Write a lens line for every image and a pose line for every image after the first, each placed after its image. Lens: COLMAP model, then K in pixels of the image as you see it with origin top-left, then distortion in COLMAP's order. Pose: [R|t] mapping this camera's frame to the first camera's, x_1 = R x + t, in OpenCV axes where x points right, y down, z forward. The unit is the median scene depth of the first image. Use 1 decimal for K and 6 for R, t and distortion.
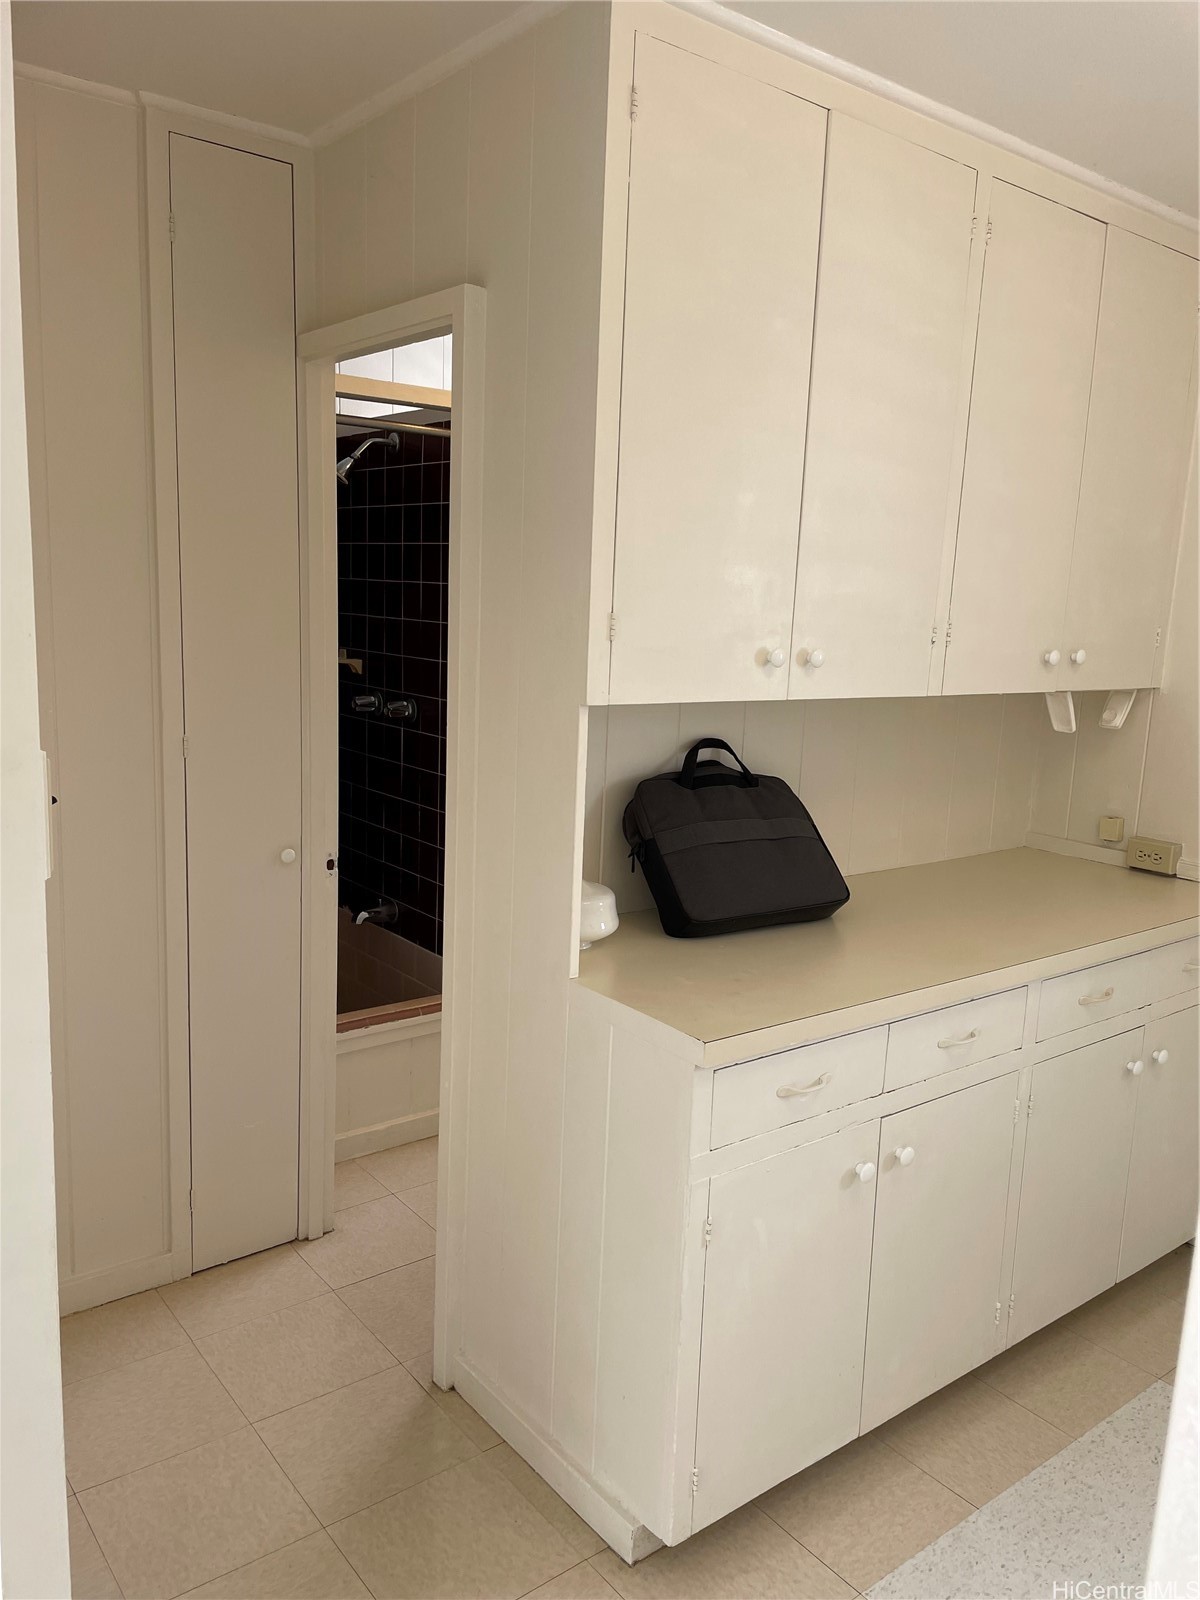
lens RADIAL K [[1220.3, 0, 600.0], [0, 1220.3, 800.0], [0, 0, 1]] dist [0.067036, -0.000443]
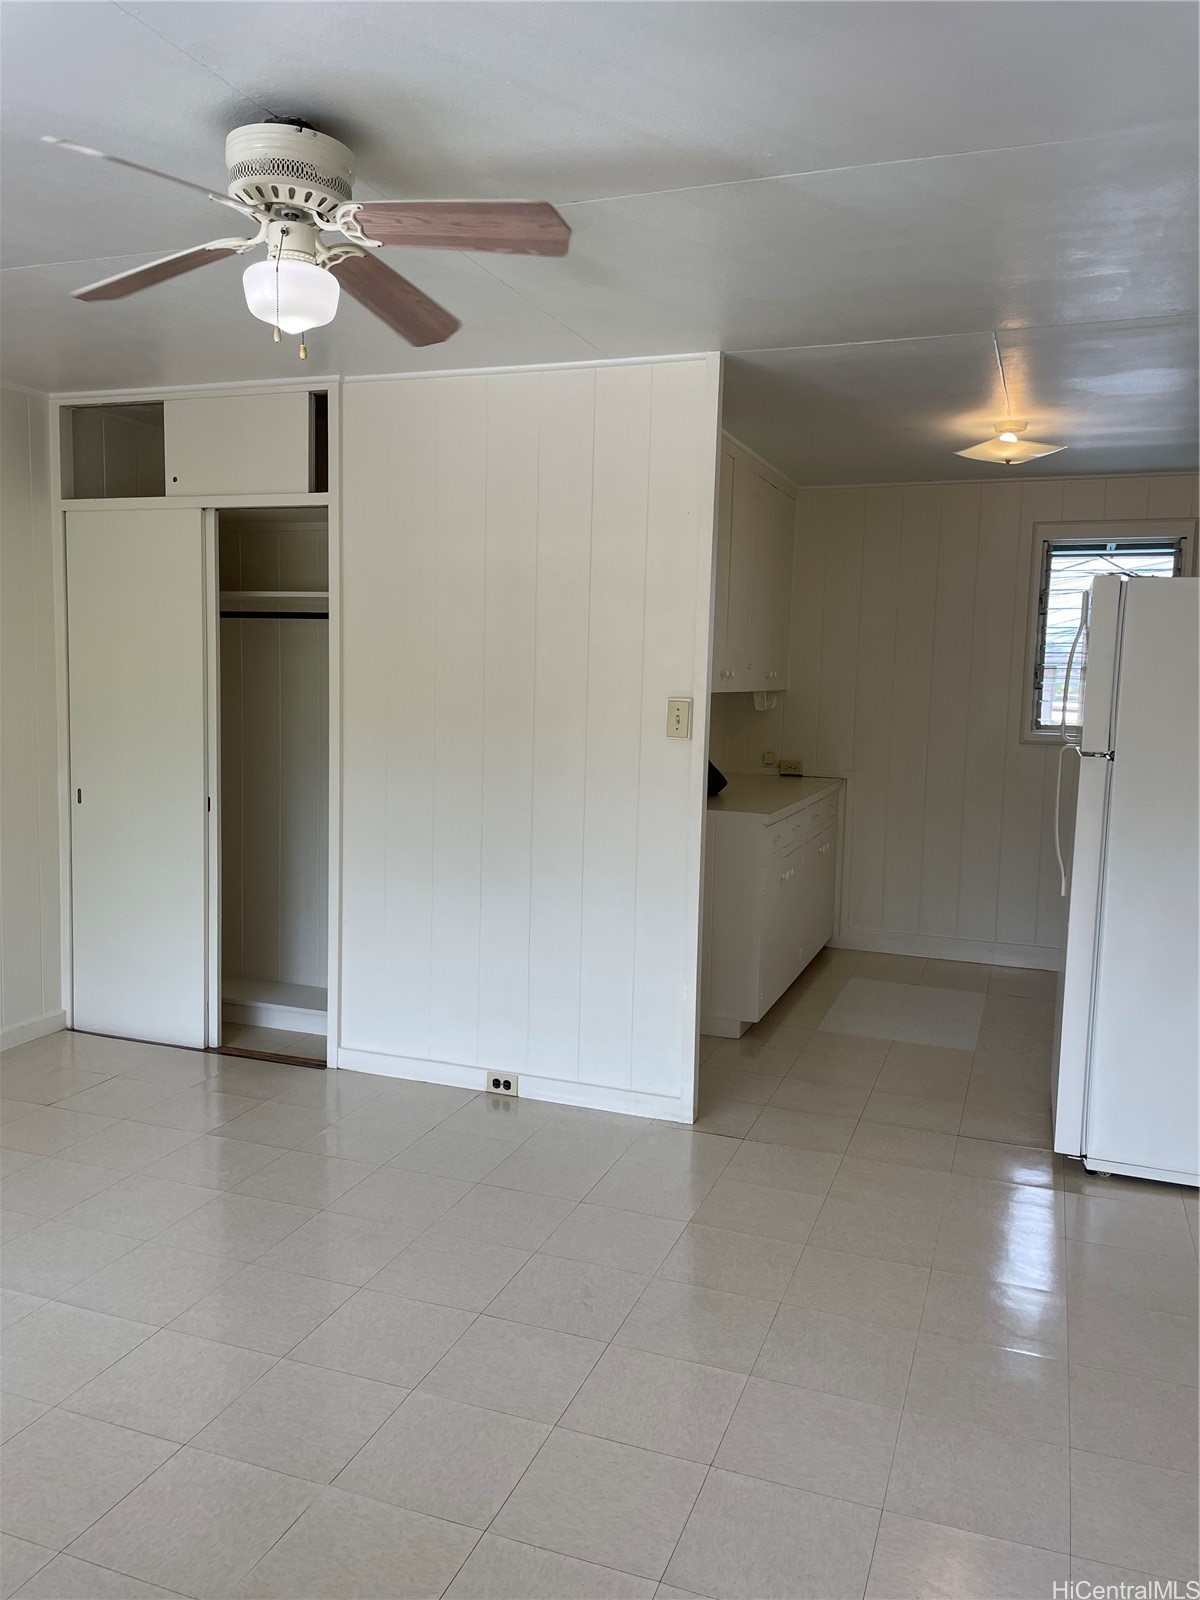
lens RADIAL K [[1220.3, 0, 600.0], [0, 1220.3, 800.0], [0, 0, 1]] dist [0.067036, -0.000443]
pose [[0.855887, -0.072217, 0.512095, -0.944245], [0.090719, 0.995814, -0.011190, 0.097767], [-0.509143, 0.056034, 0.858856, -0.651537]]
